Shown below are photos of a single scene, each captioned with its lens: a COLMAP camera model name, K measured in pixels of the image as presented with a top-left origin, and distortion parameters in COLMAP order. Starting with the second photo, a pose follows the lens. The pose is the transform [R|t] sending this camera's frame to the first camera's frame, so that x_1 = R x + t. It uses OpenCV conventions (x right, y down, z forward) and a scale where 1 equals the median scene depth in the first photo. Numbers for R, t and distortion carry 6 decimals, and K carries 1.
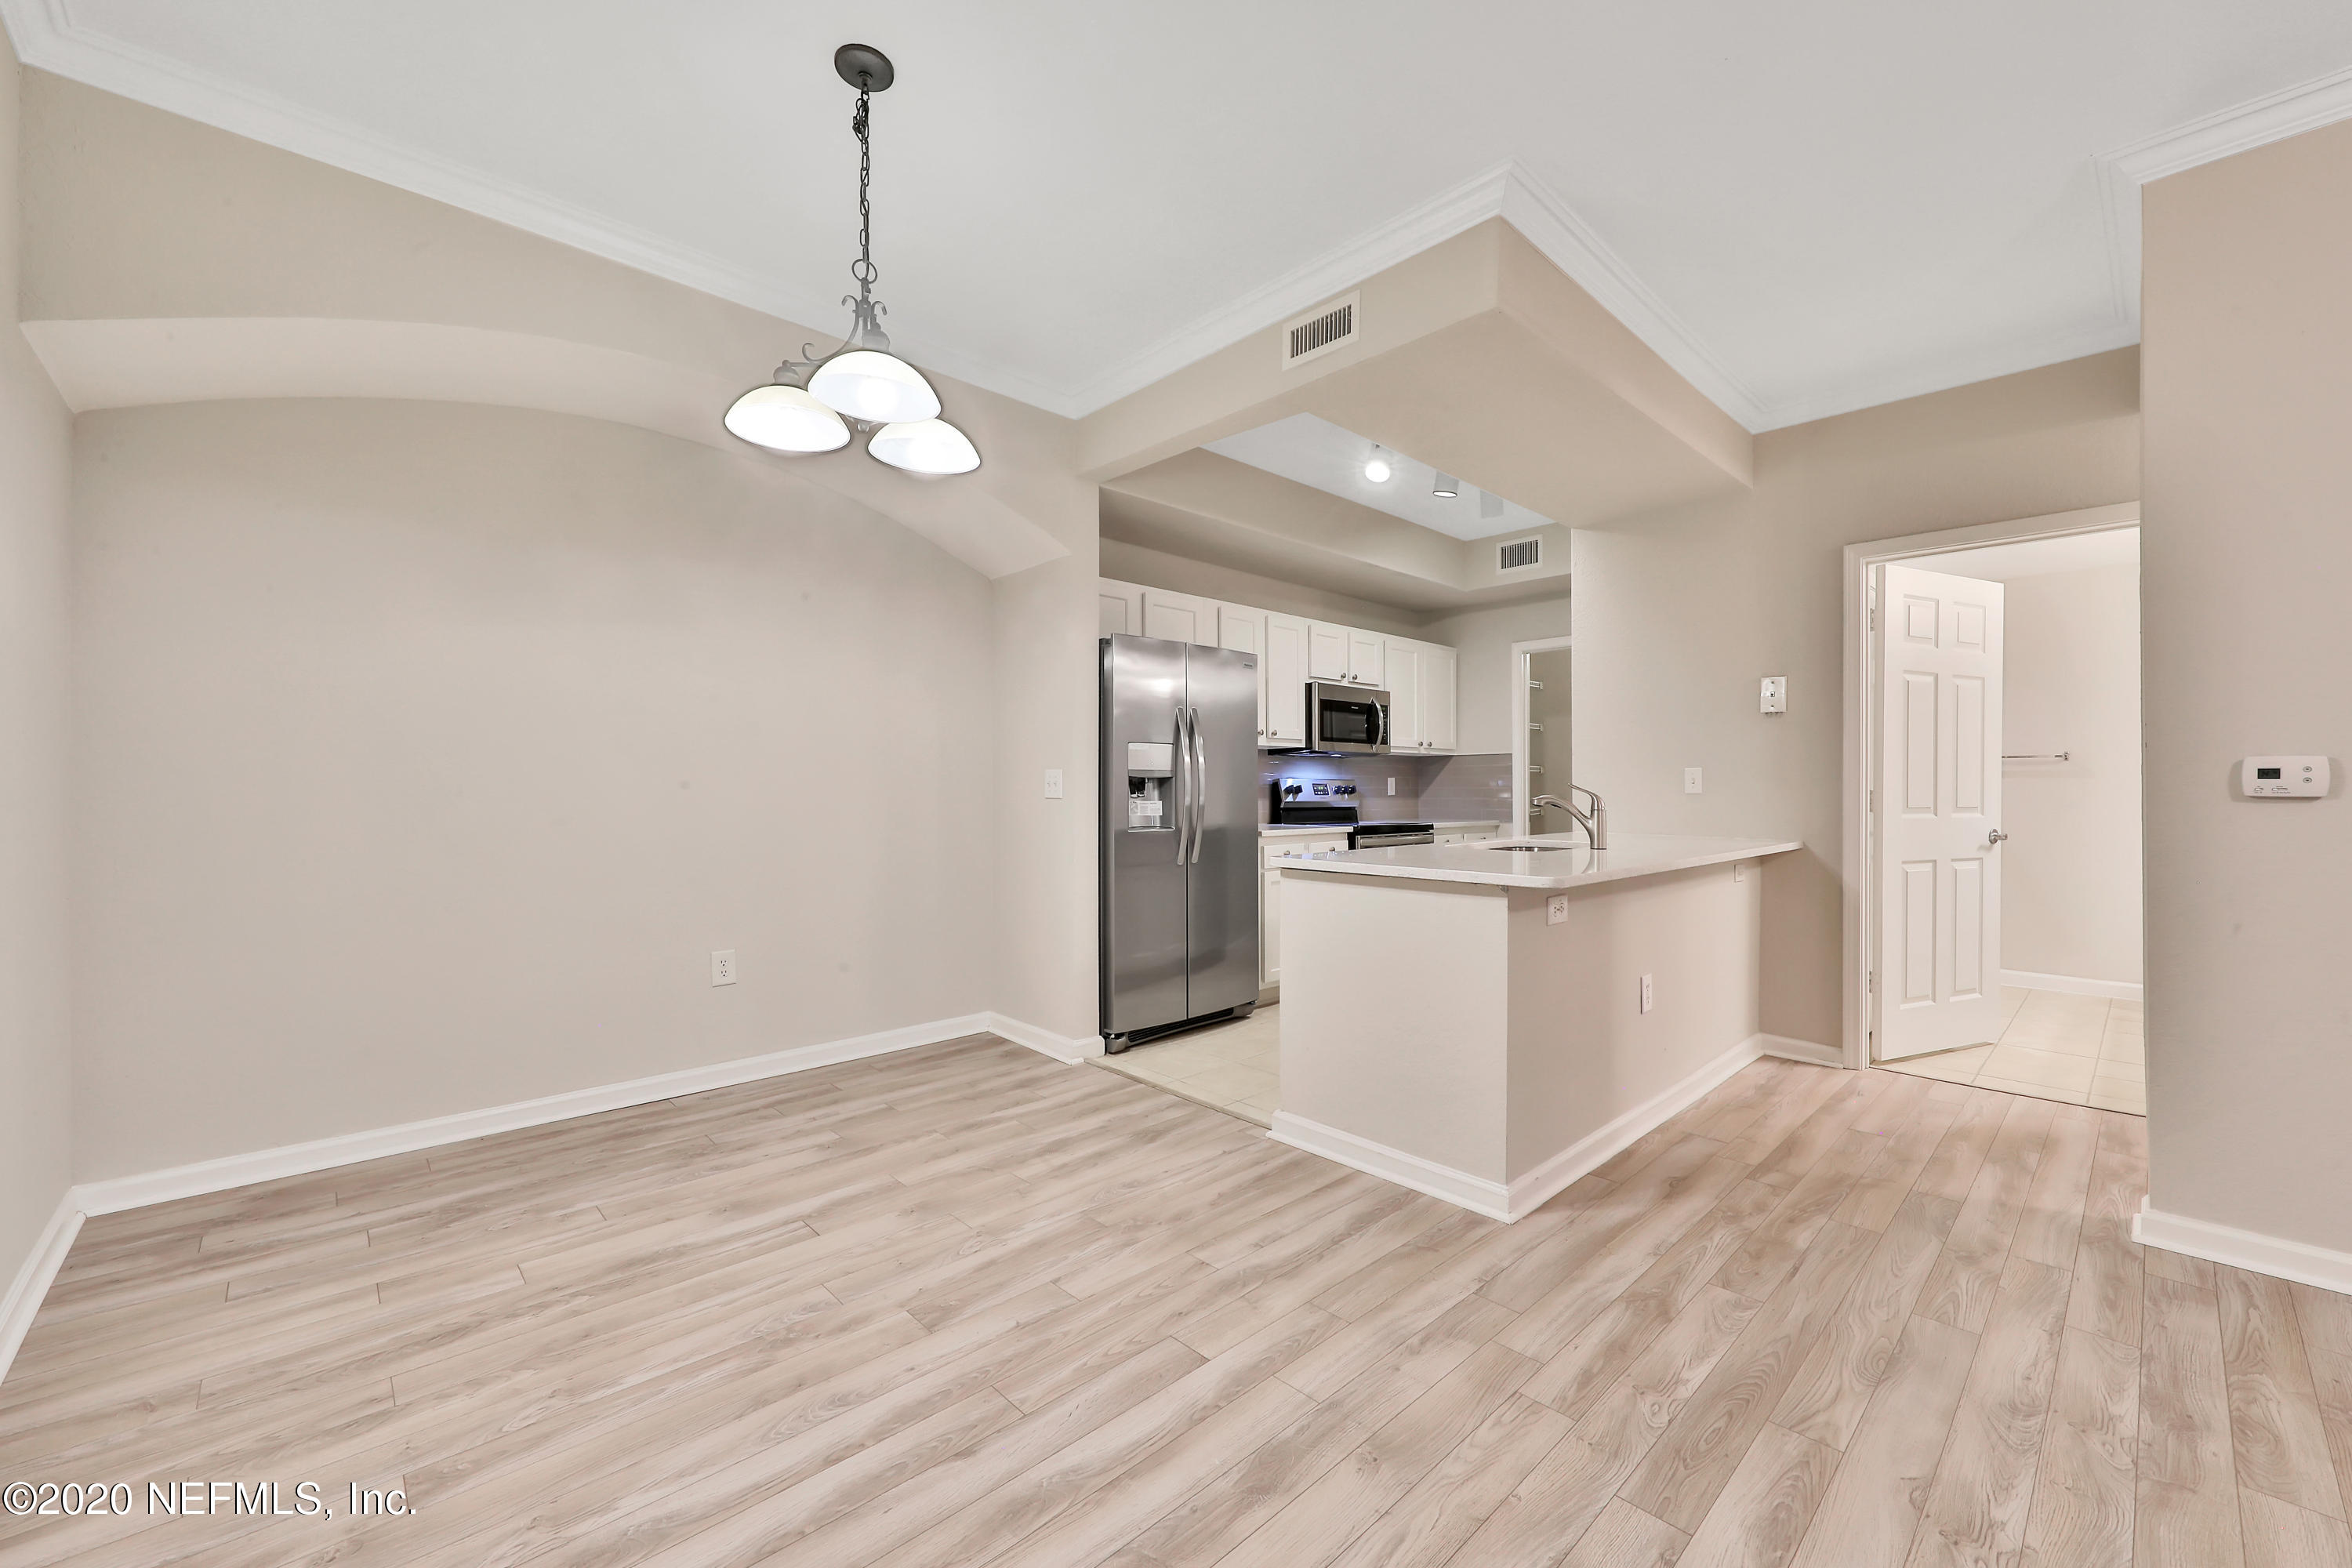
lens RADIAL K [[918.6, 0, 1197.1], [0, 918.6, 782.6], [0, 0, 1]] dist [0.007769, -0.005588]
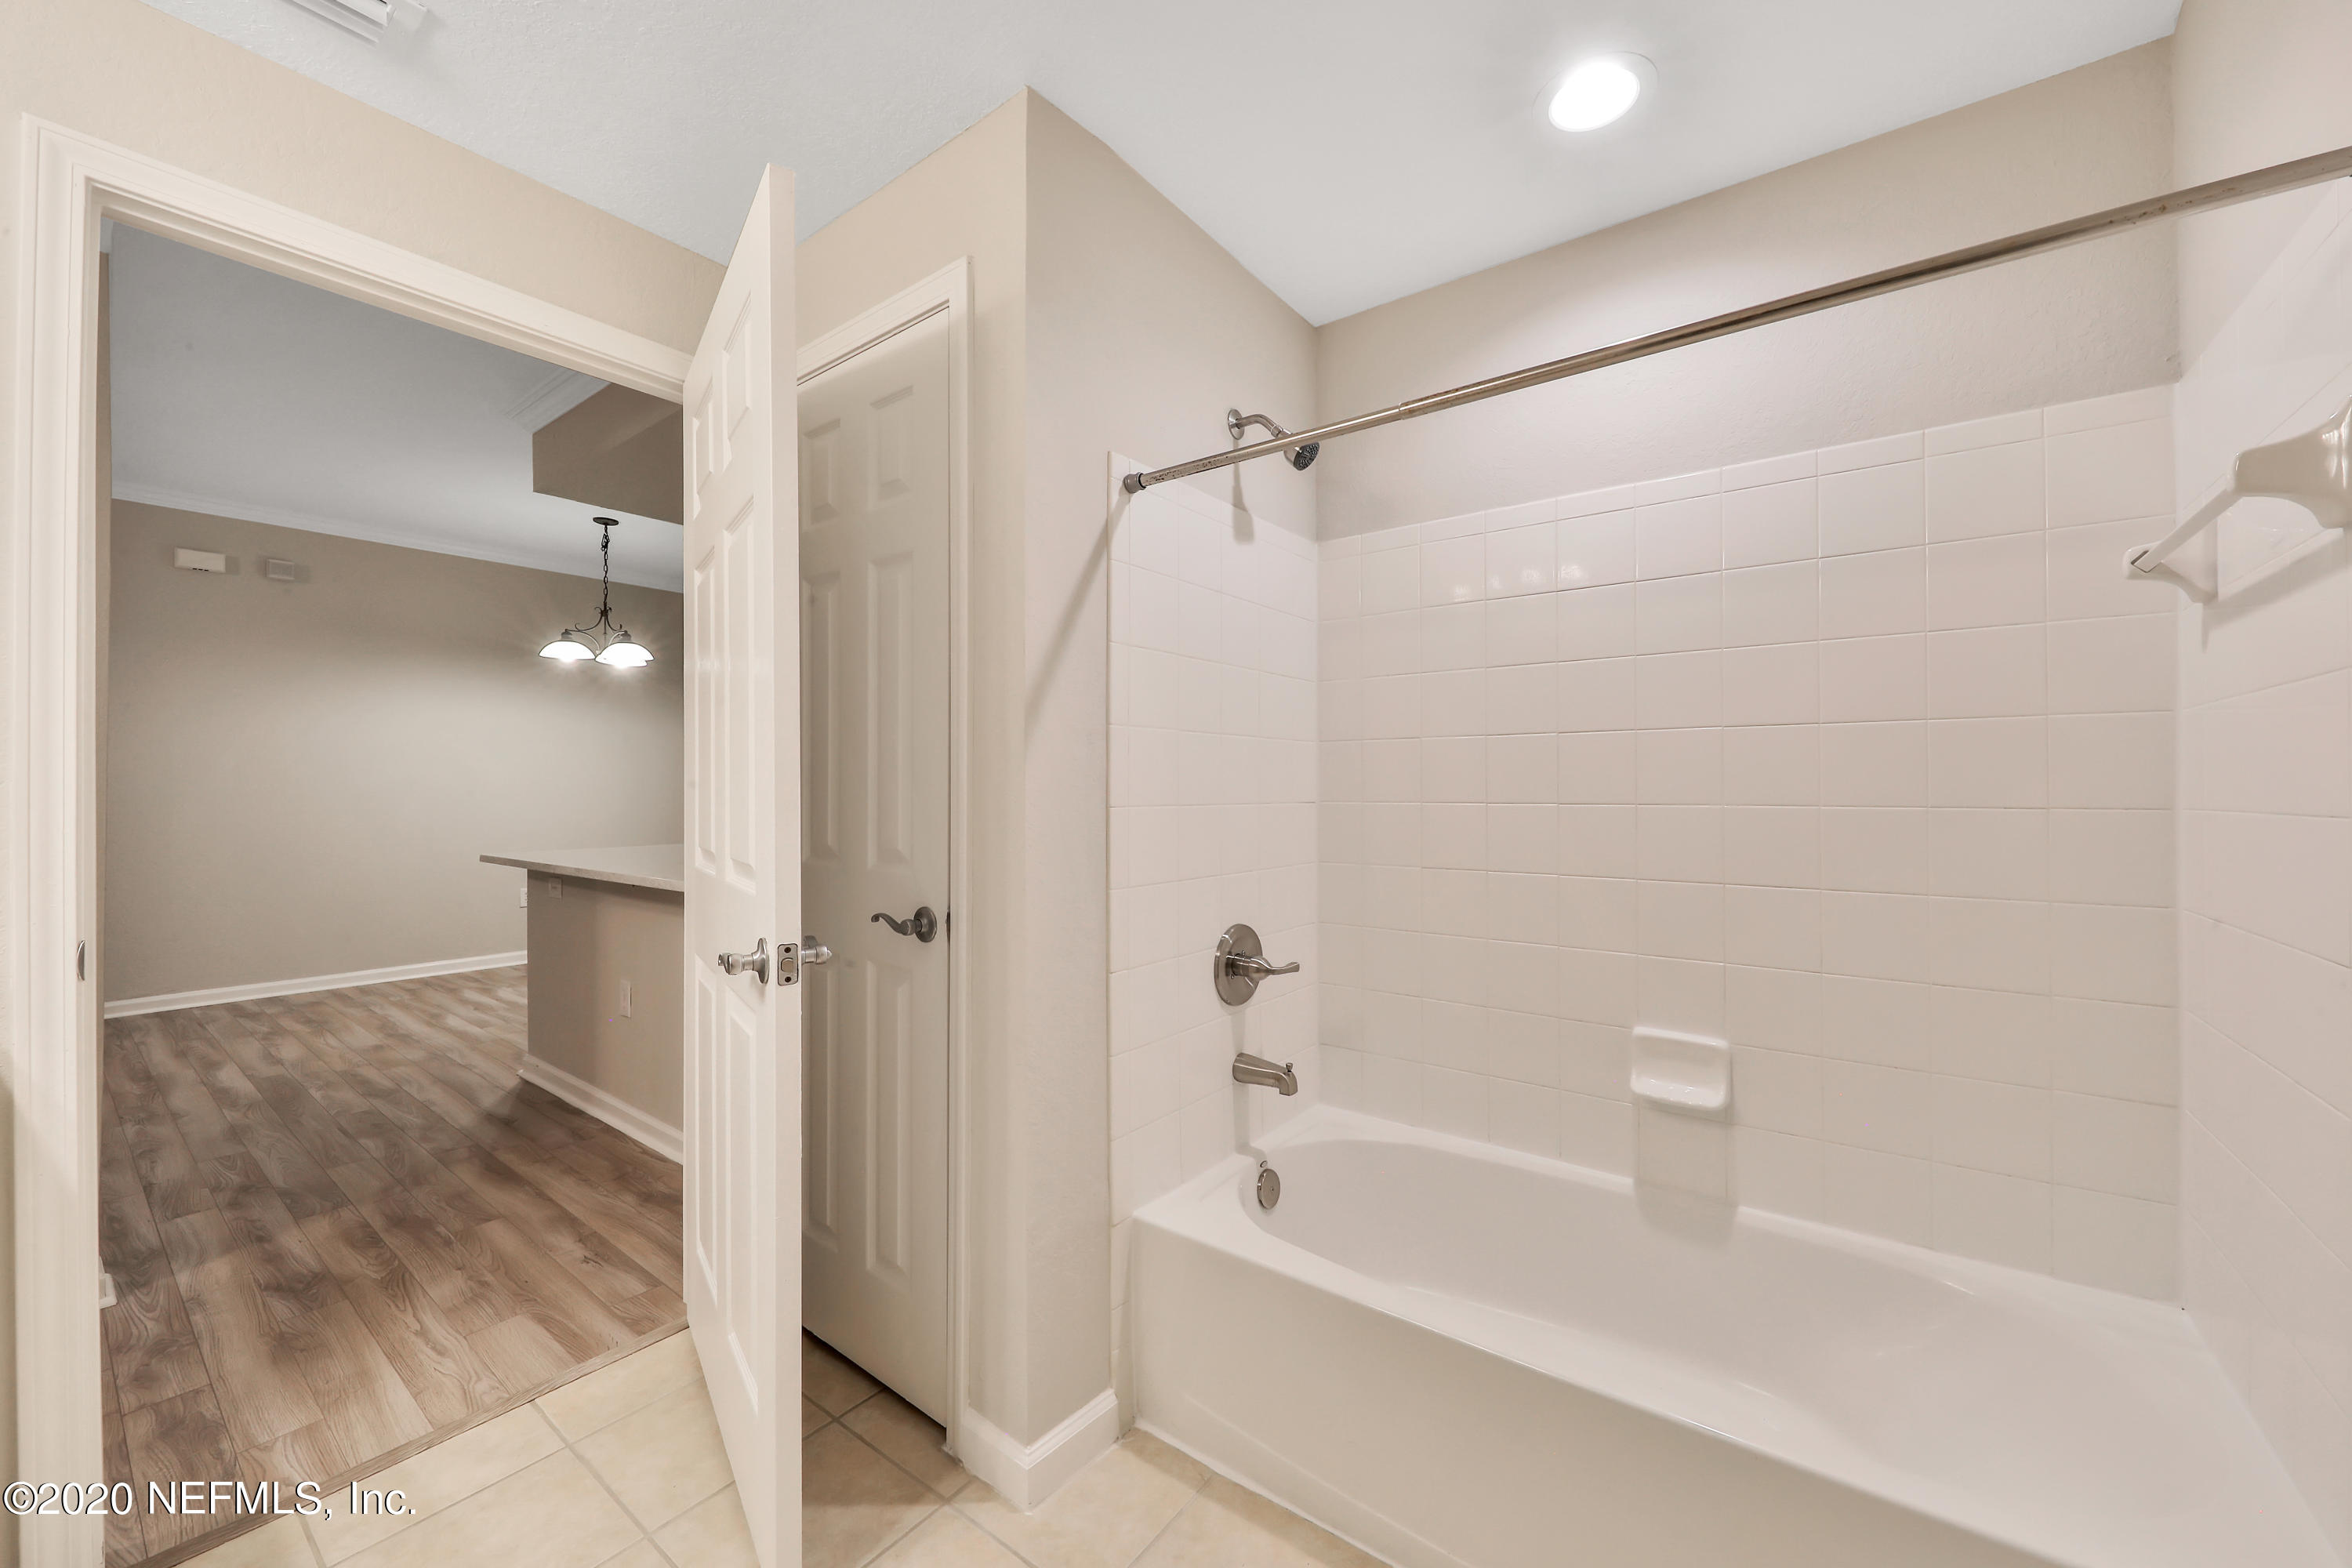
lens RADIAL K [[893.7, 0, 1186.9], [0, 893.7, 778.1], [0, 0, 1]] dist [0.000785, -0.000171]
pose [[0.160864, -0.009015, -0.986935, 1.666803], [0.006814, 0.999945, -0.008023, -0.007191], [0.986953, -0.005434, 0.160917, 1.539352]]
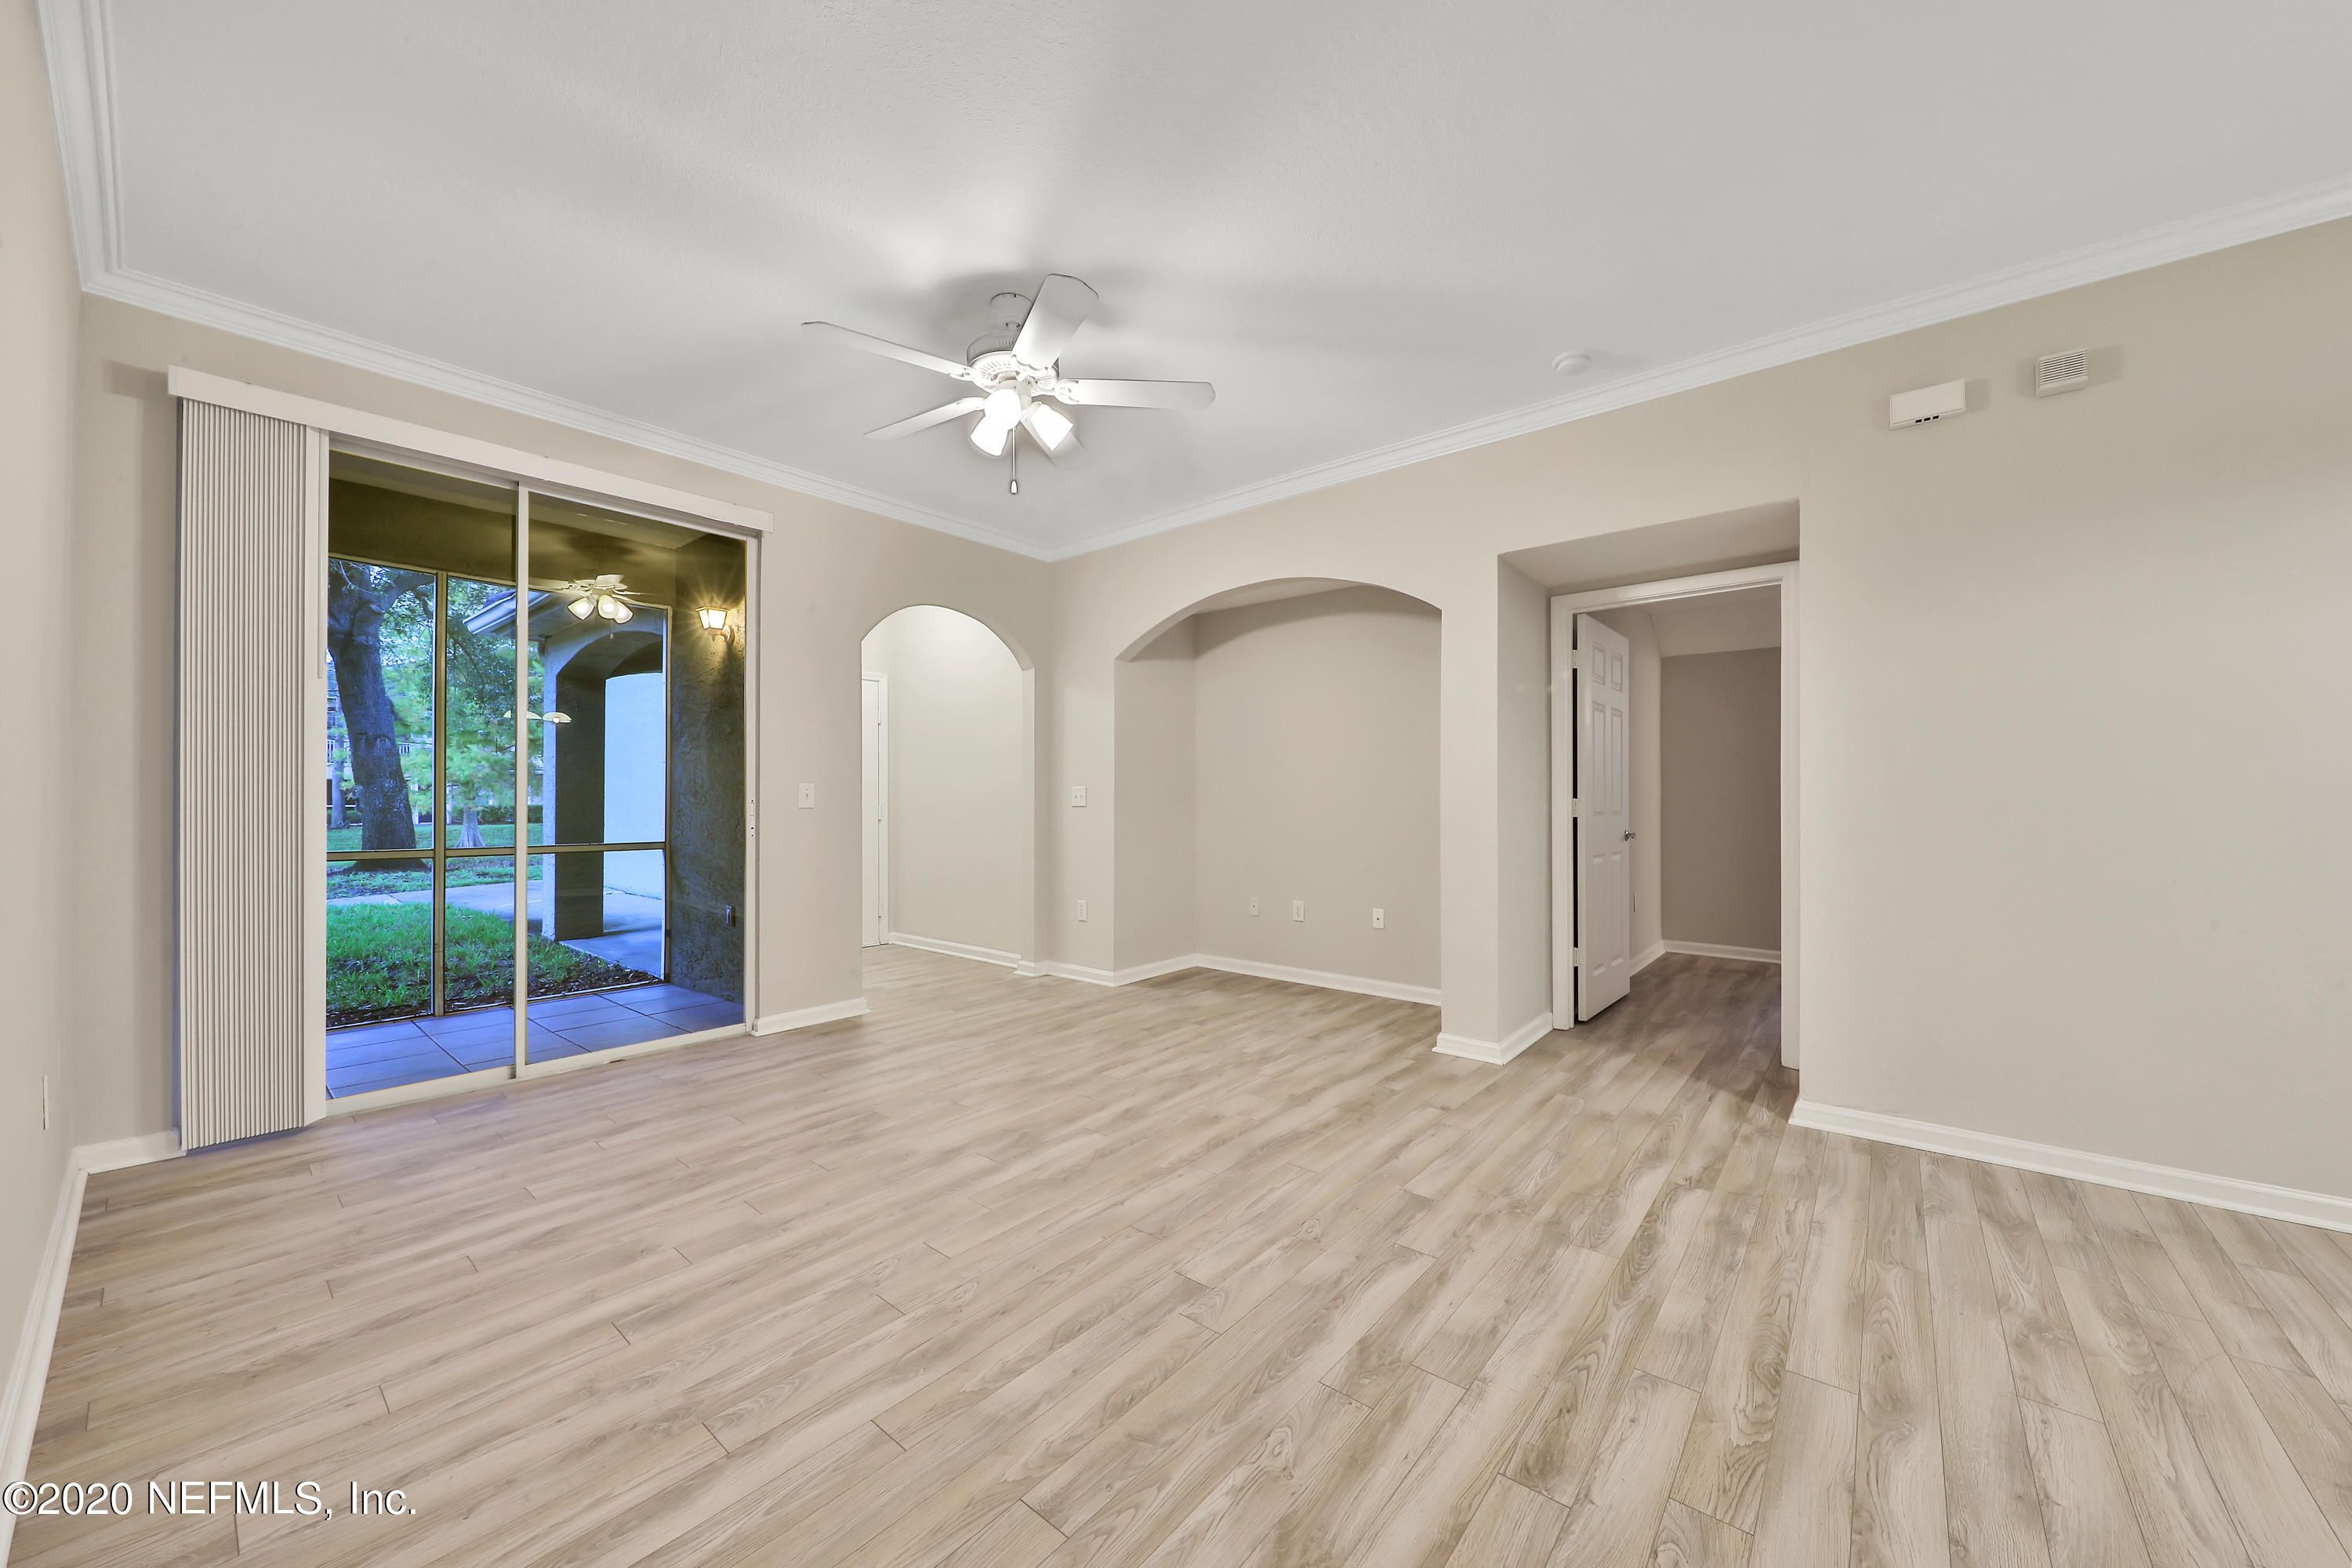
lens RADIAL K [[842.7, 0, 1194.3], [0, 842.7, 792.2], [0, 0, 1]] dist [0.001537, -0.003253]
pose [[-0.993039, -0.000838, -0.117787, 0.670935], [0.000550, 0.999931, -0.011755, 0.004851], [0.117789, -0.011738, -0.992969, 0.839793]]
